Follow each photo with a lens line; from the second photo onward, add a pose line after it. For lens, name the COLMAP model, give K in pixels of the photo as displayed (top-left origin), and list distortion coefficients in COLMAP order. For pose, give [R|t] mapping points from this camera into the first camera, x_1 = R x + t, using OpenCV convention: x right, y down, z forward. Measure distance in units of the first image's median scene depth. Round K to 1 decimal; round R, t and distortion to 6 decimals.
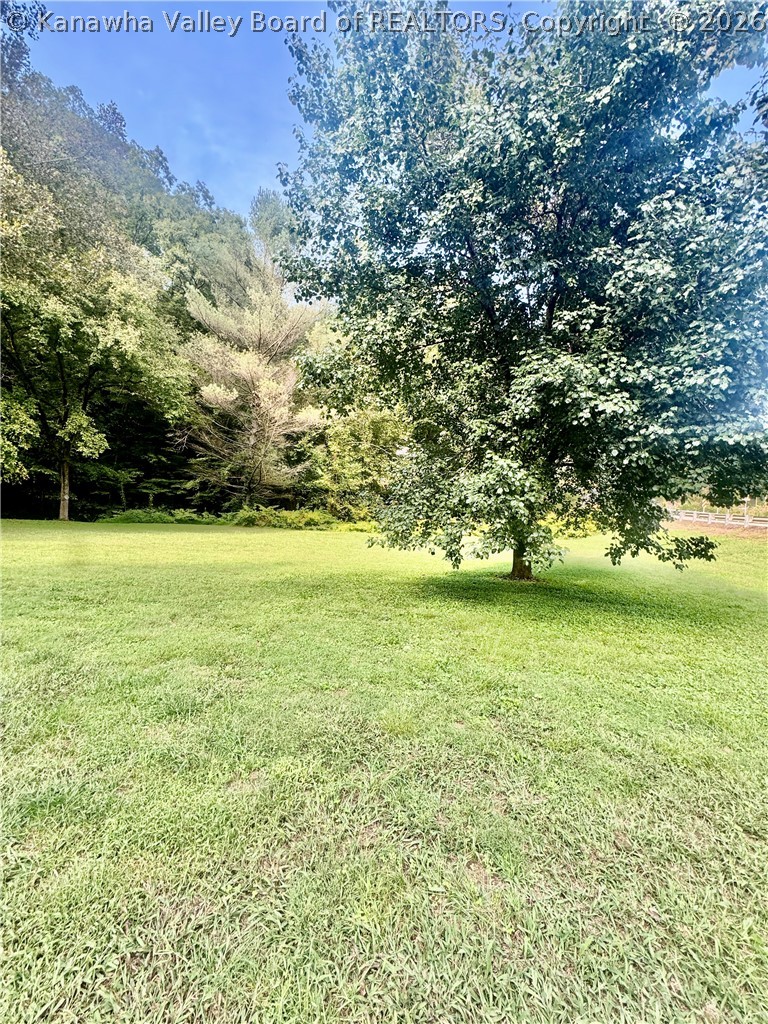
lens RADIAL K [[422.1, 0, 385.2], [0, 422.1, 514.1], [0, 0, 1]] dist [-0.000598, -0.000446]
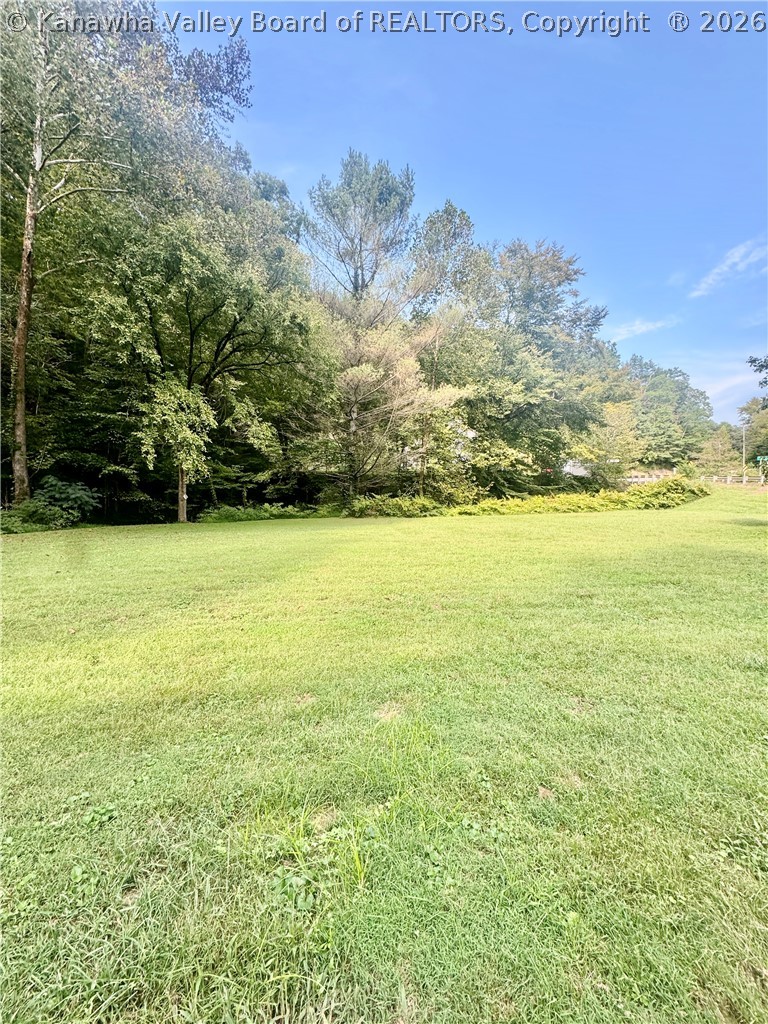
lens RADIAL K [[422.1, 0, 385.2], [0, 422.1, 514.1], [0, 0, 1]] dist [-0.000598, -0.000446]
pose [[0.993541, -0.064378, 0.093439, -0.350262], [0.060826, 0.997331, 0.040382, -0.011759], [-0.095790, -0.034438, 0.994806, 0.060227]]
